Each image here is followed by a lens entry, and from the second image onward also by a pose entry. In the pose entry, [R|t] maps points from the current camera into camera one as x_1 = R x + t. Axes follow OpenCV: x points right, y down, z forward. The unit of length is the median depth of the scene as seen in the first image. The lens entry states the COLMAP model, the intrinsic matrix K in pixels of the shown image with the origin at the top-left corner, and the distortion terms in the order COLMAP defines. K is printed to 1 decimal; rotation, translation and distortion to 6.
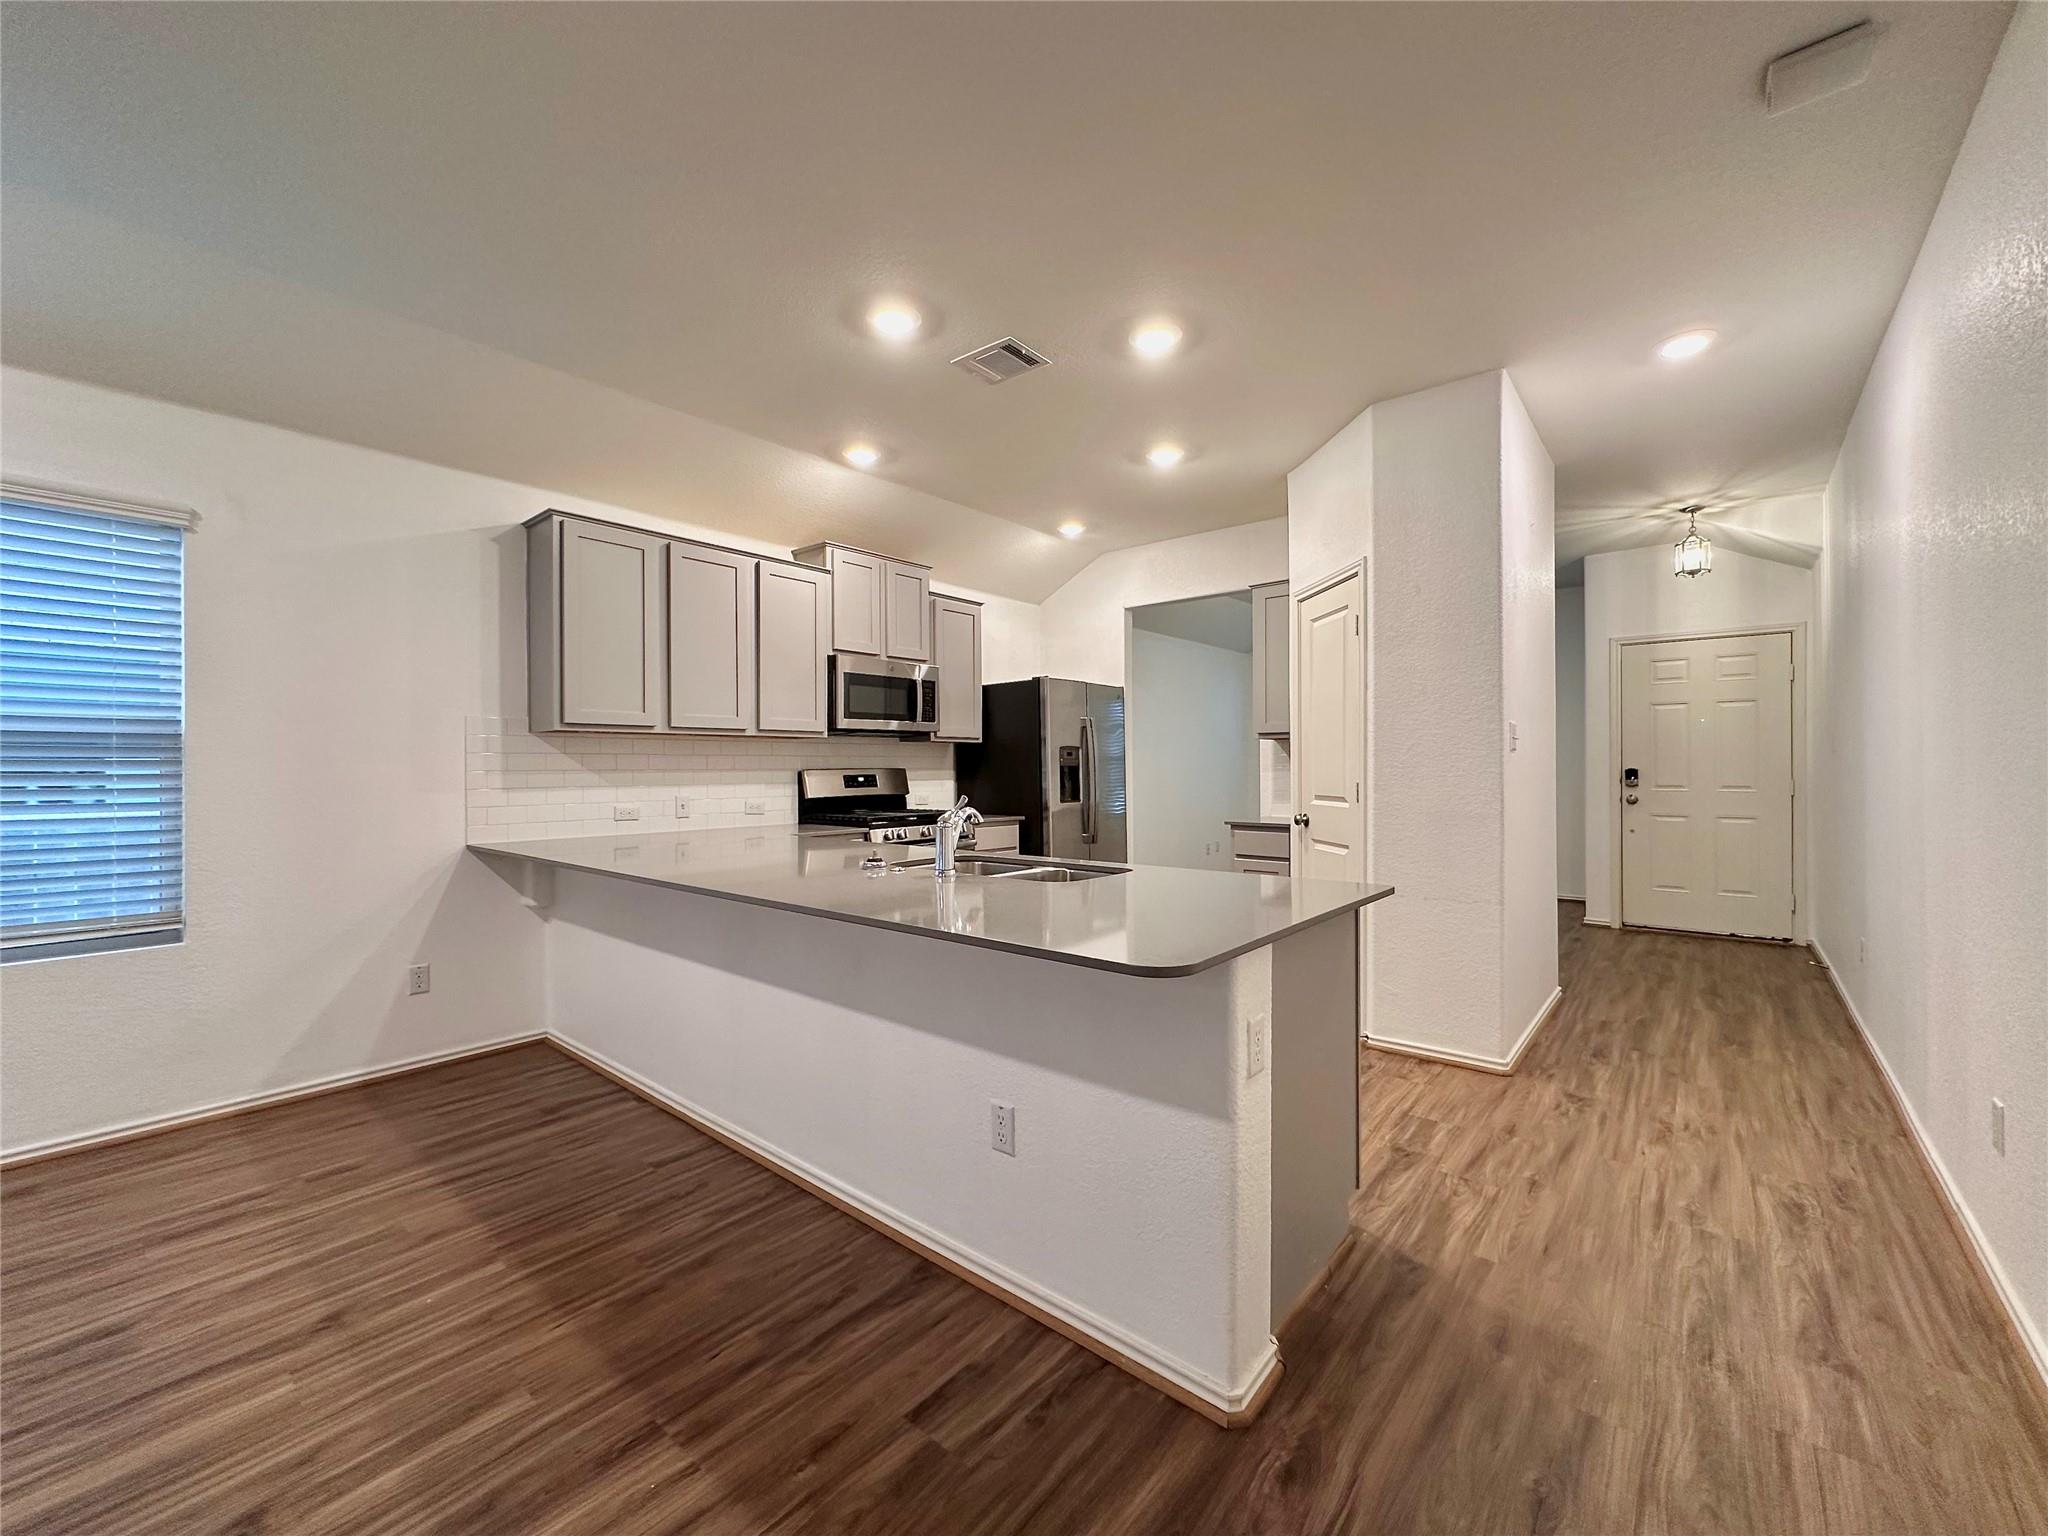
lens RADIAL K [[816.9, 0, 1026.5], [0, 816.9, 764.9], [0, 0, 1]] dist [-0.001891, 0.000328]
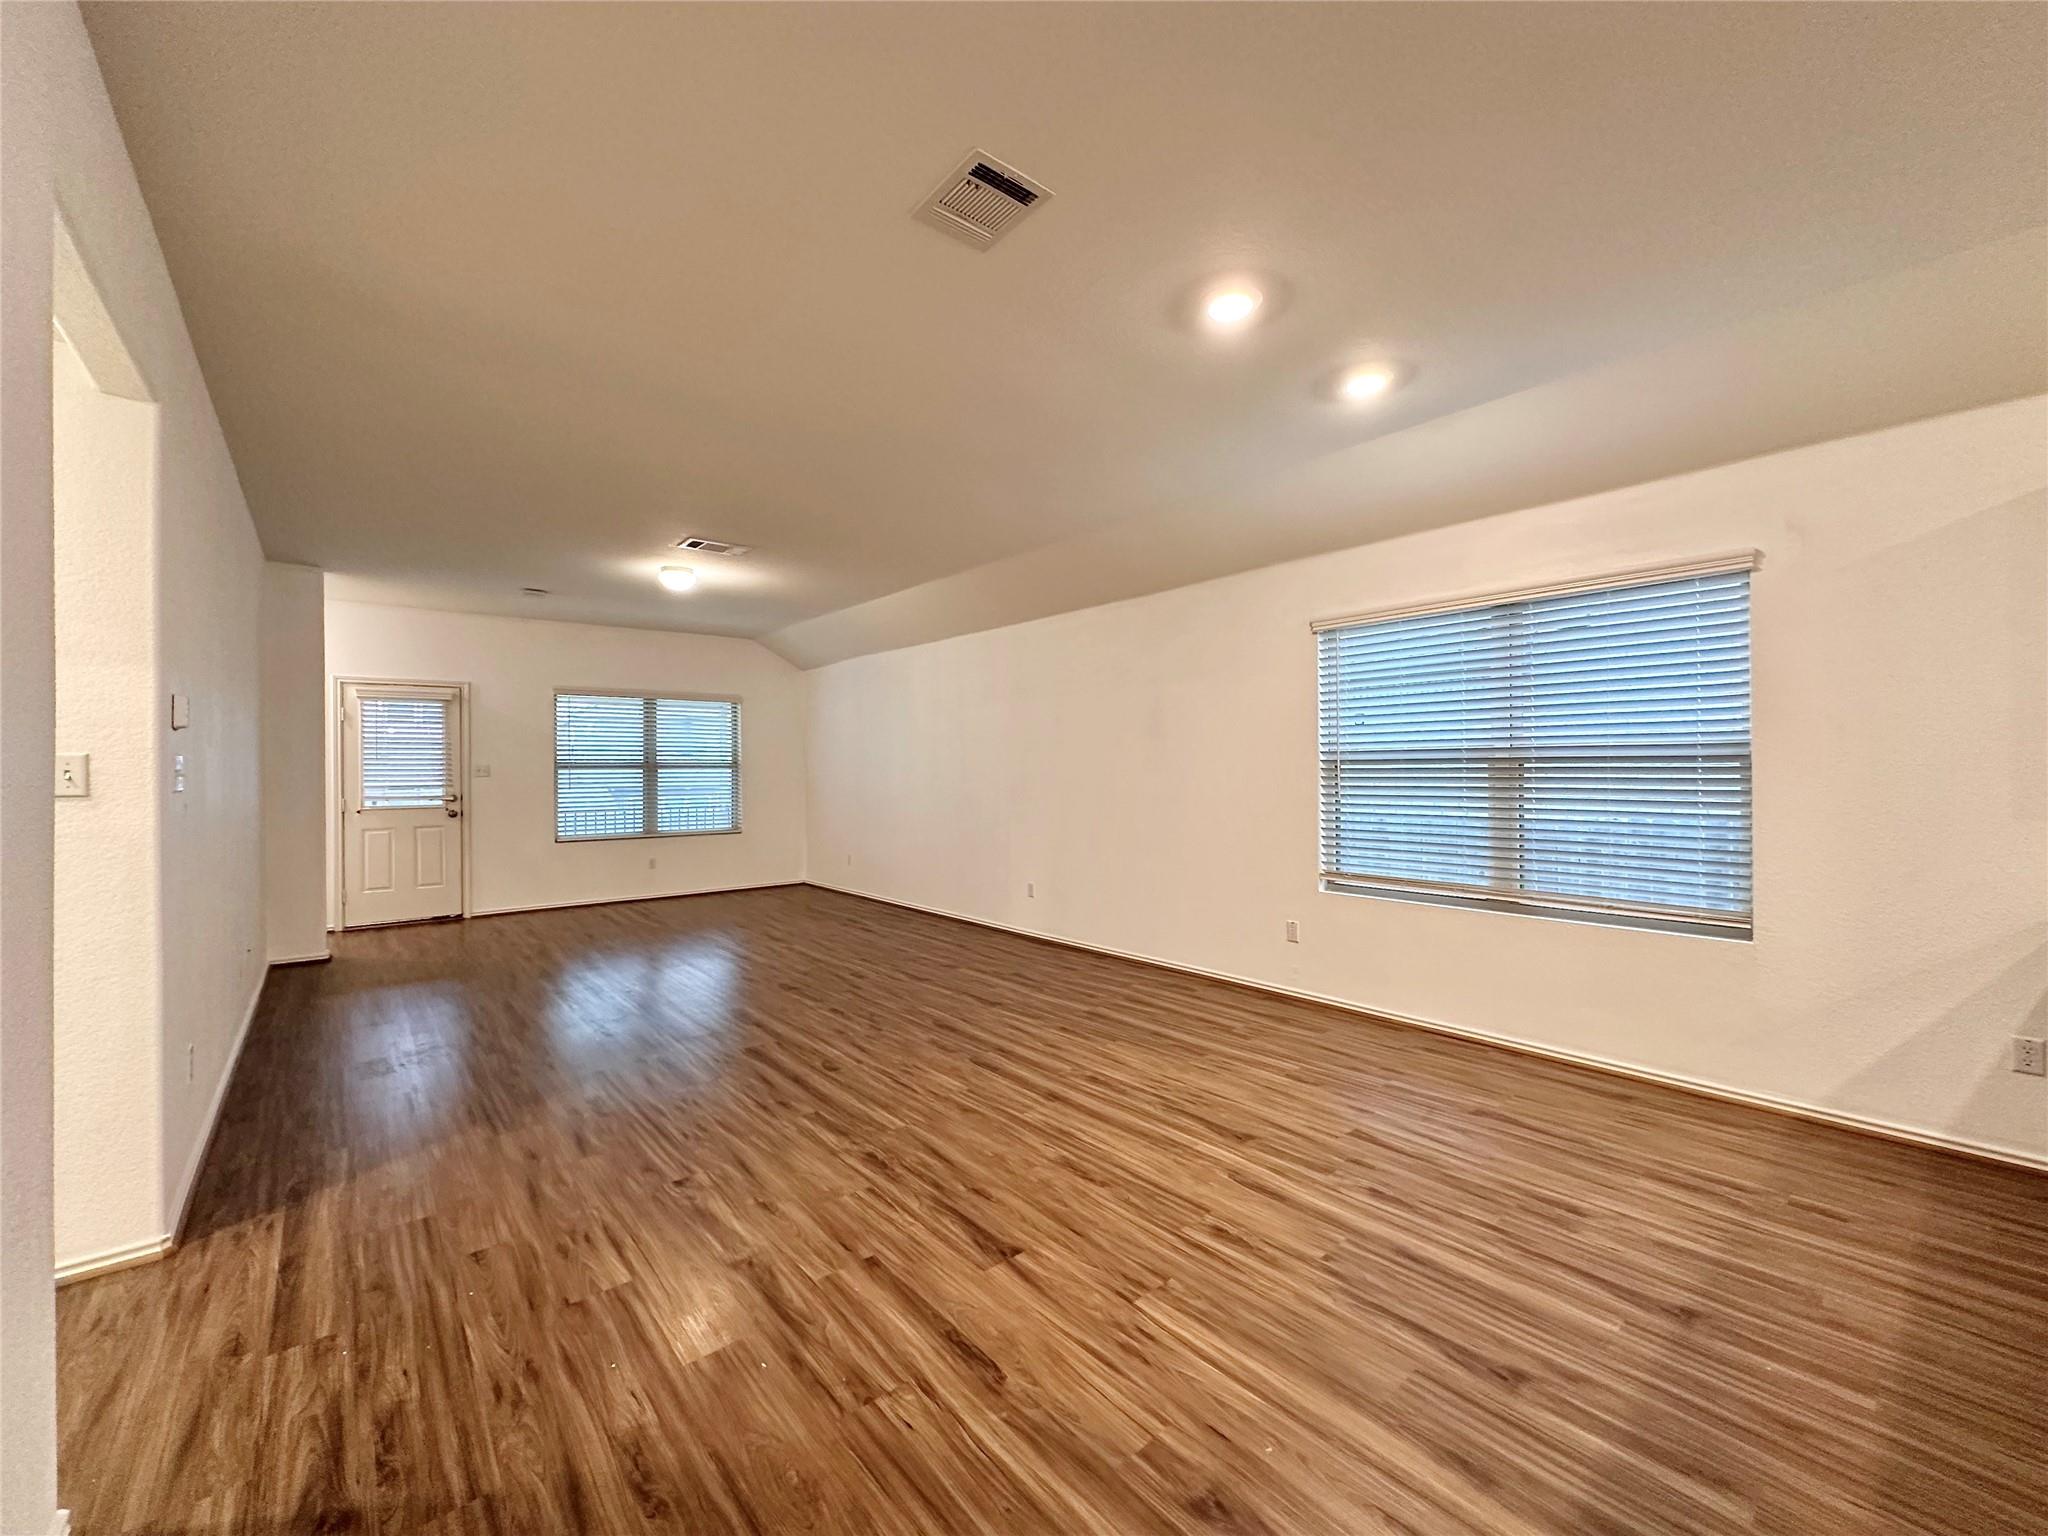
lens RADIAL K [[816.9, 0, 1022.7], [0, 816.9, 763.3], [0, 0, 1]] dist [-0.001891, 0.000328]
pose [[-0.167065, 0.003690, -0.985939, 0.170184], [0.012257, 0.999923, 0.001665, -0.029551], [0.985870, -0.011807, -0.167098, 0.152013]]
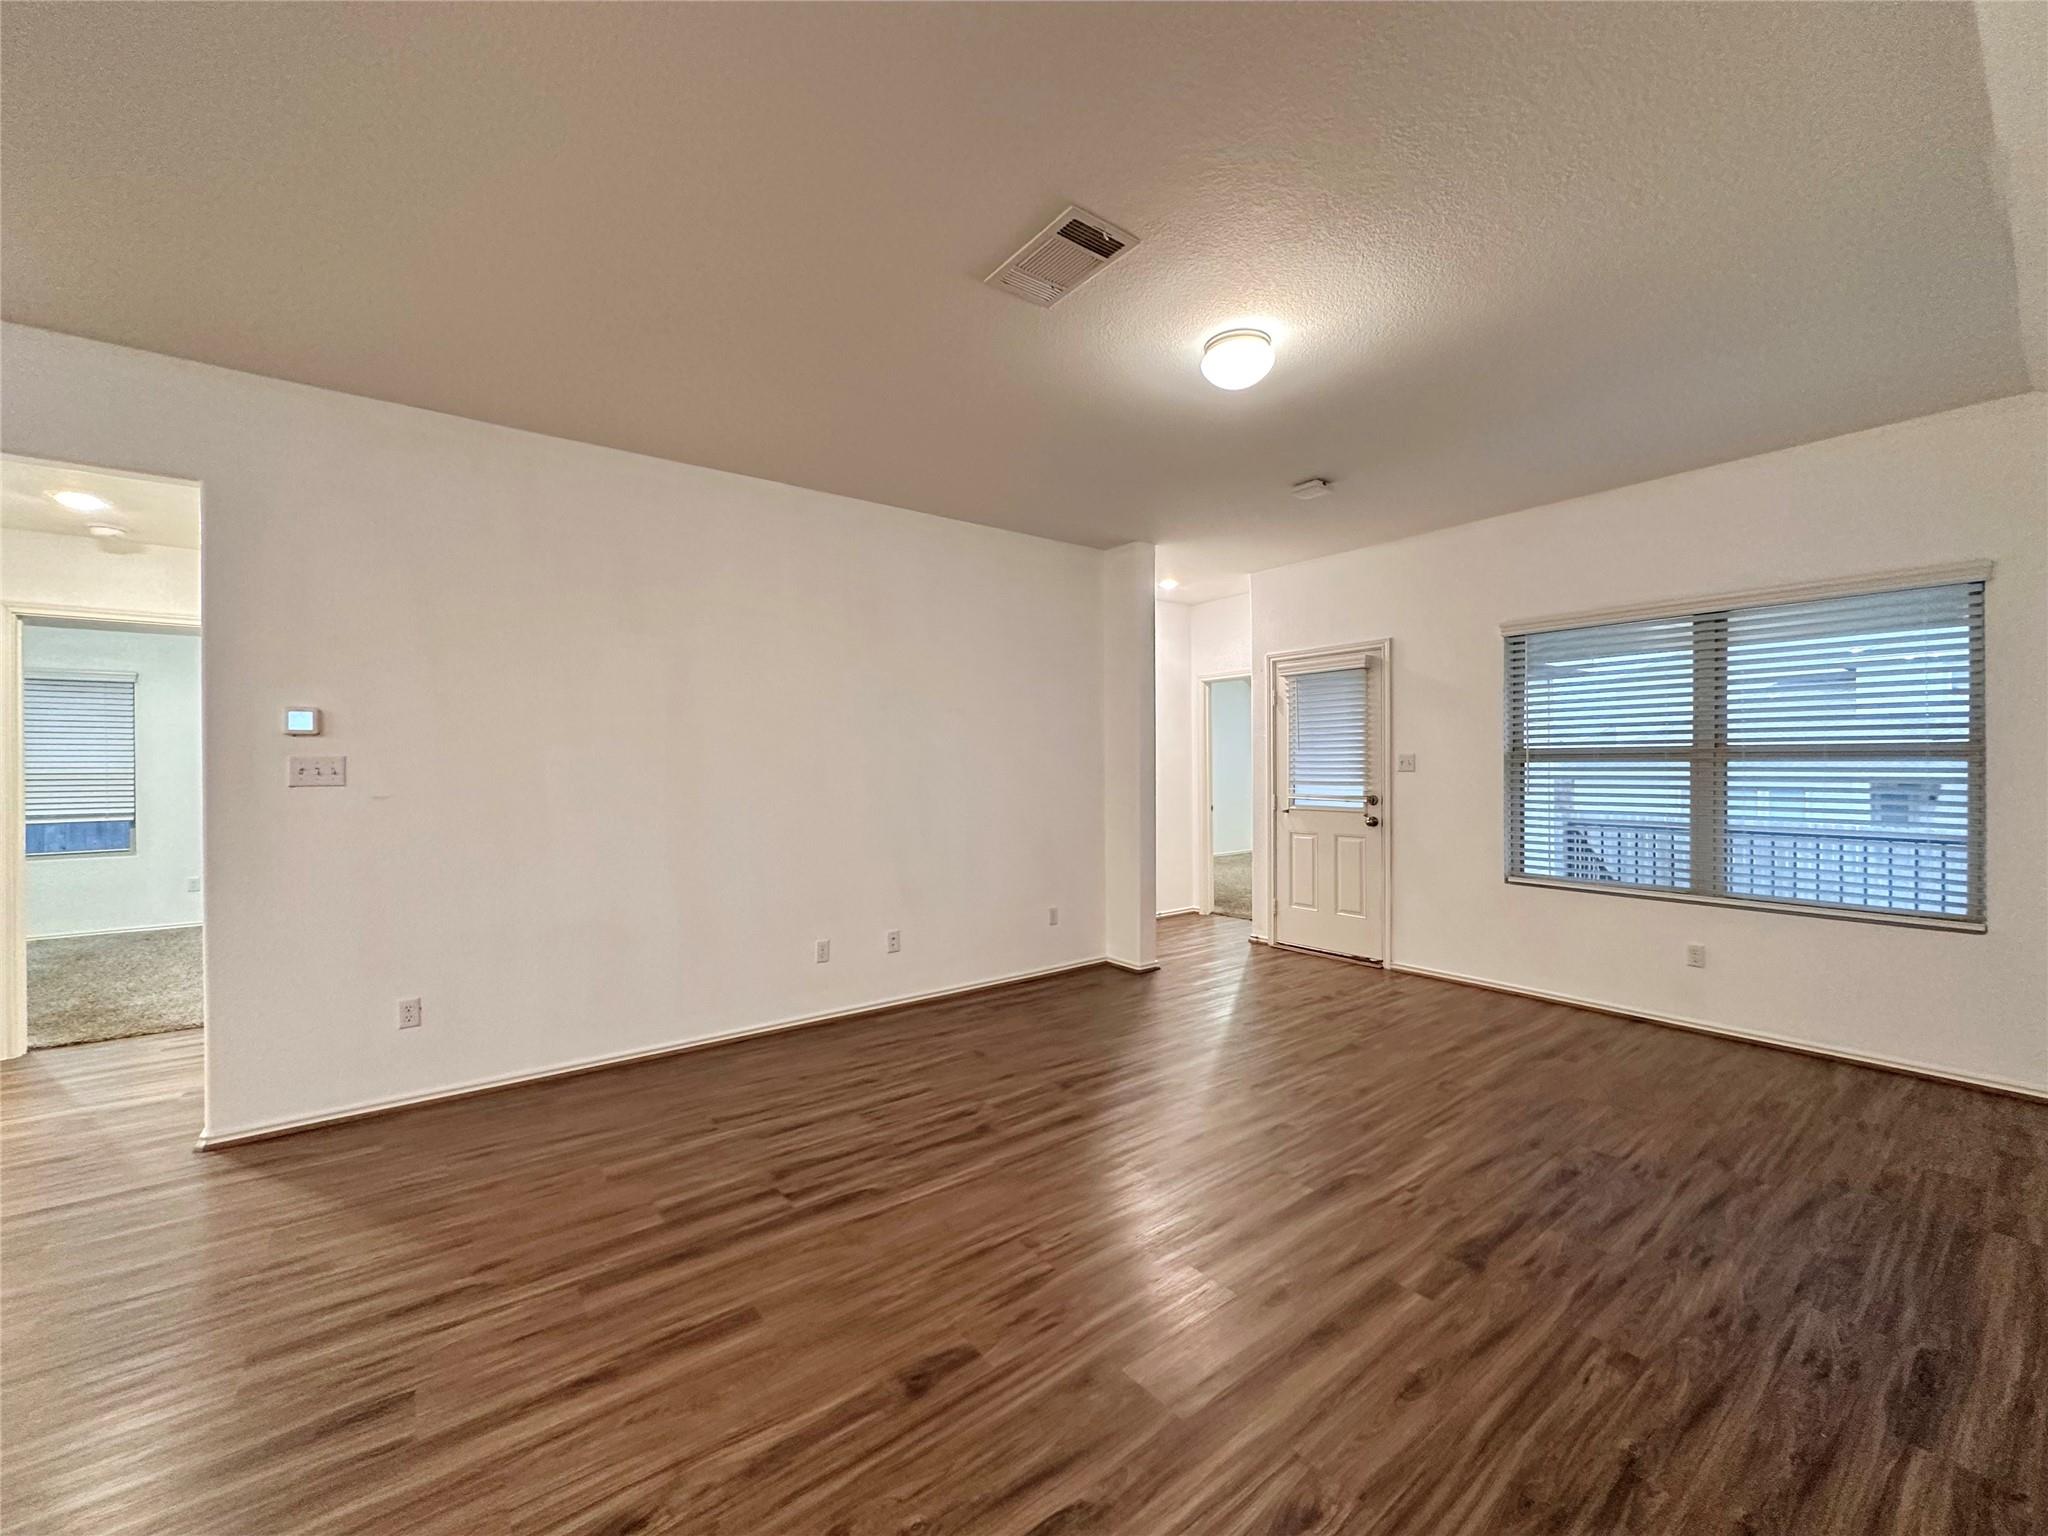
lens RADIAL K [[816.9, 0, 1031.6], [0, 816.9, 780.0], [0, 0, 1]] dist [-0.001891, 0.000328]
pose [[-0.978488, 0.005702, 0.206224, -1.204795], [0.009626, 0.999791, 0.018029, -0.027041], [-0.206078, 0.019626, -0.978339, 0.007304]]
